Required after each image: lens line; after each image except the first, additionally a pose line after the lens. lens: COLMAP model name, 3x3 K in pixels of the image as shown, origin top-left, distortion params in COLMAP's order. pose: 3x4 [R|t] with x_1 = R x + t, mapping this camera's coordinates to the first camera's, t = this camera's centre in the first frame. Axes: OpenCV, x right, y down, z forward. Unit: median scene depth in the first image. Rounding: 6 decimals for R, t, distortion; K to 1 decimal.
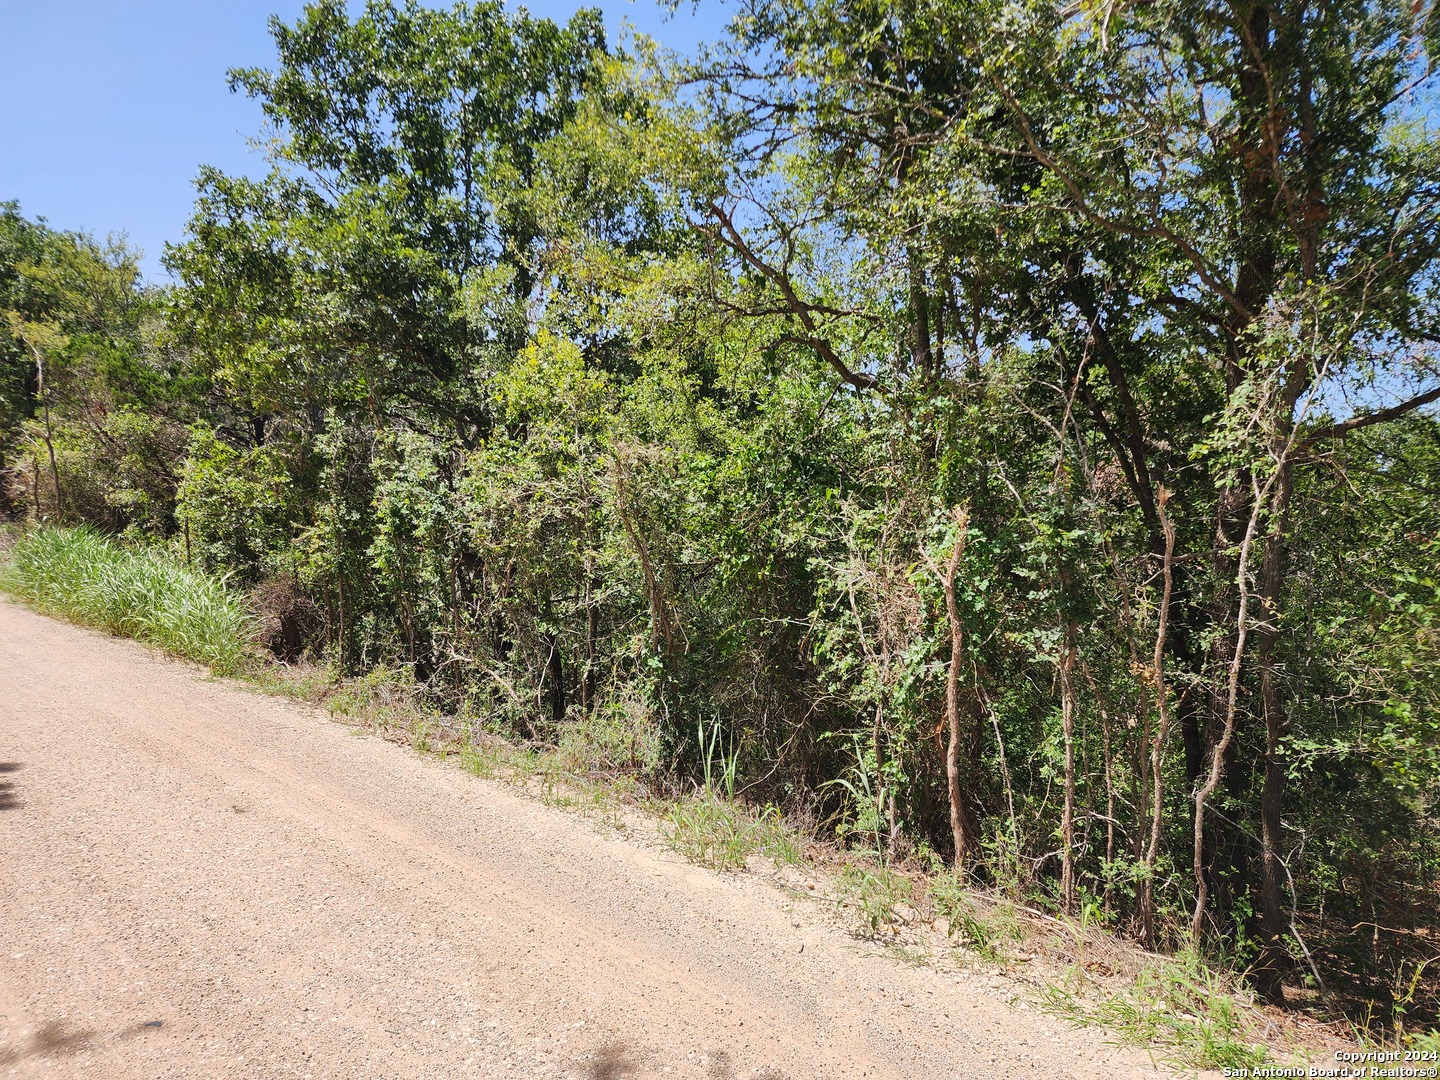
lens RADIAL K [[944.2, 0, 721.2], [0, 944.2, 544.0], [0, 0, 1]] dist [0.015775, -0.015528]
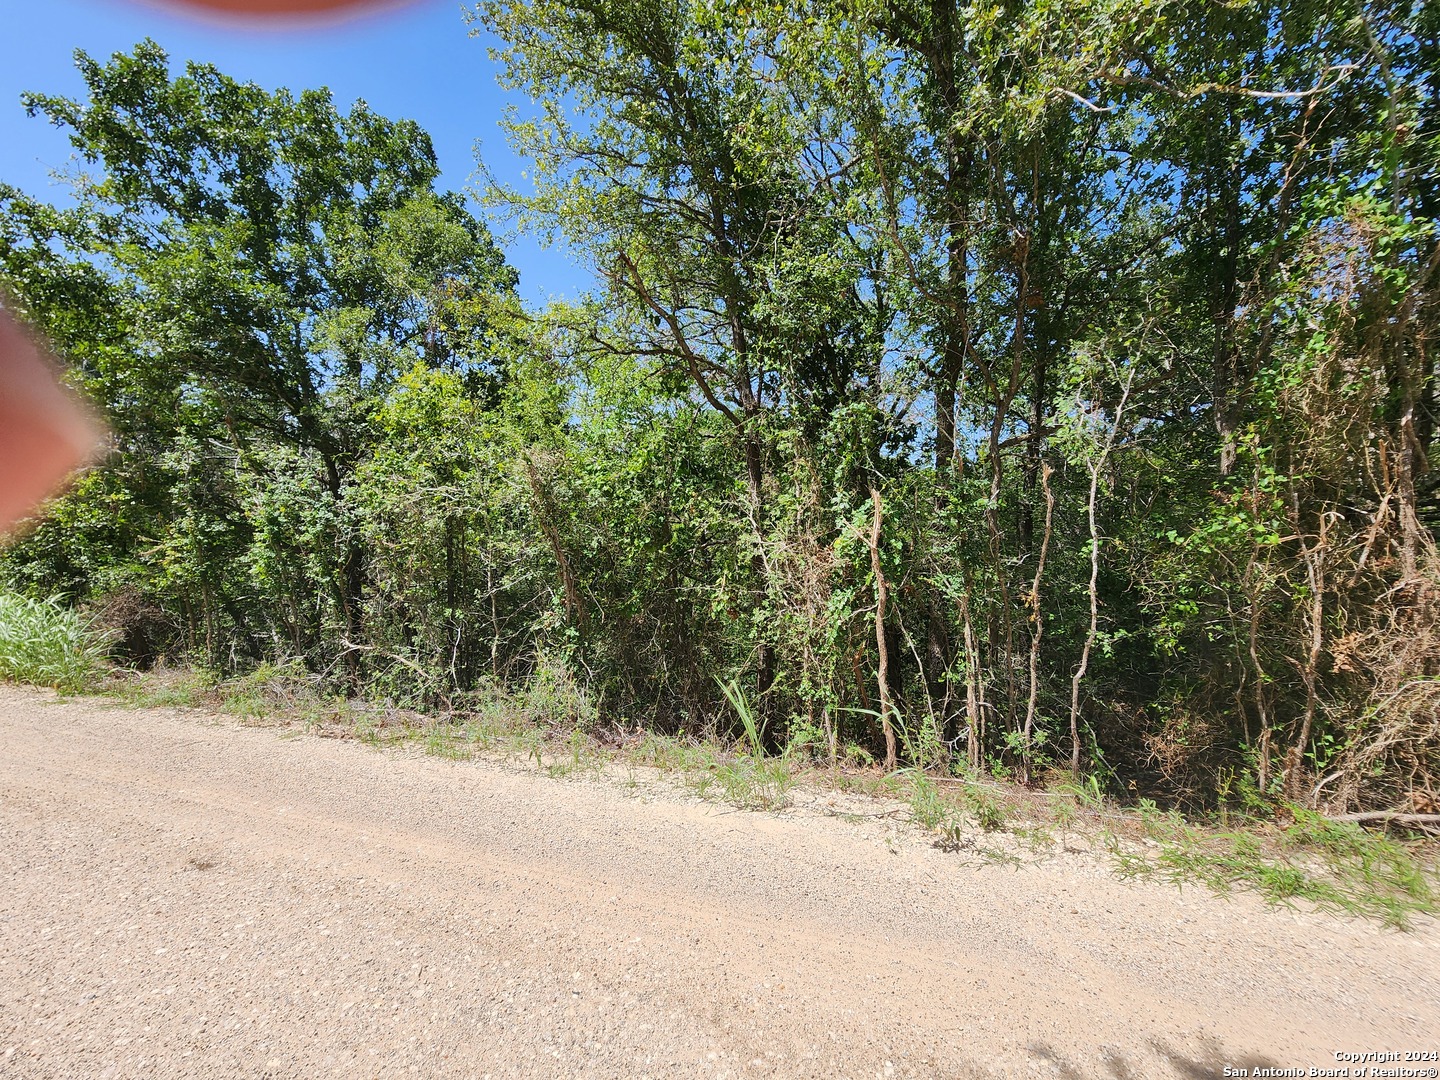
lens RADIAL K [[581.6, 0, 718.2], [0, 581.6, 543.5], [0, 0, 1]] dist [-0.013461, 0.001122]
pose [[0.910633, -0.055102, 0.409526, -0.136277], [0.051510, 0.998476, 0.019808, 0.004910], [-0.409993, 0.003056, 0.912083, 0.166661]]
